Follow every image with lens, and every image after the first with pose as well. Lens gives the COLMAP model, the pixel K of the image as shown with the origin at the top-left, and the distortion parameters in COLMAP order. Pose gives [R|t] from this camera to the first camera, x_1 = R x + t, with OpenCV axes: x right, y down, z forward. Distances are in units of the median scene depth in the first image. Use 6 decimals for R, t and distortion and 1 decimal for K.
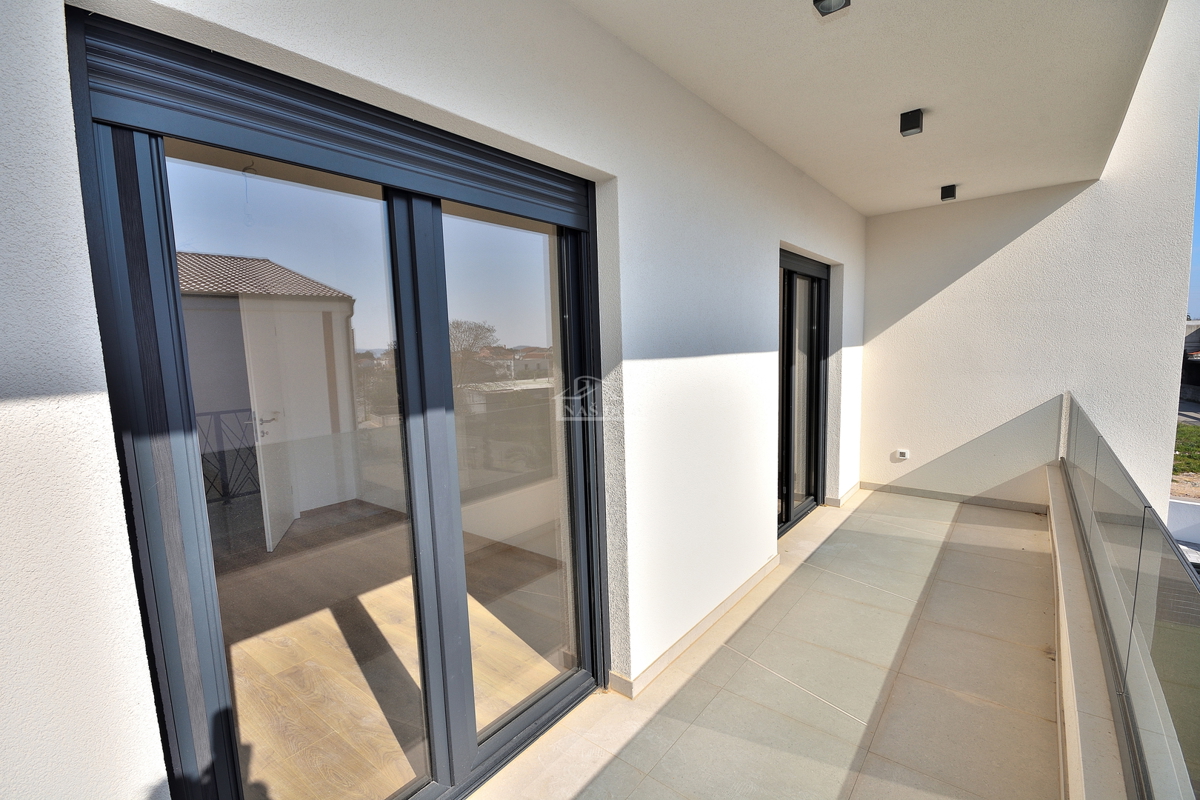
lens RADIAL K [[530.4, 0, 602.6], [0, 530.4, 408.3], [0, 0, 1]] dist [-0.001521, -0.000887]
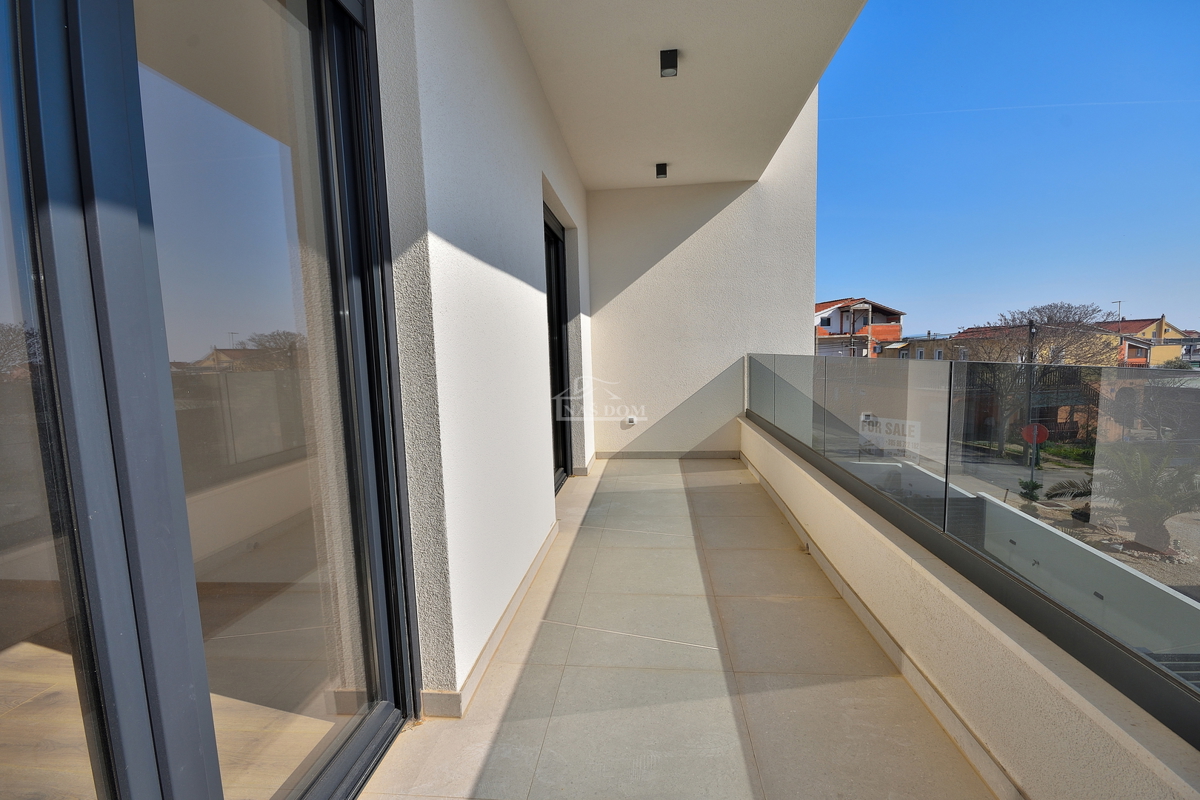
lens RADIAL K [[547.0, 0, 604.3], [0, 547.0, 409.5], [0, 0, 1]] dist [-0.002054, -0.001023]
pose [[0.832038, -0.052927, 0.552188, -0.150636], [0.070976, 0.997413, -0.011345, 0.142780], [-0.550159, 0.048632, 0.833643, 0.237100]]
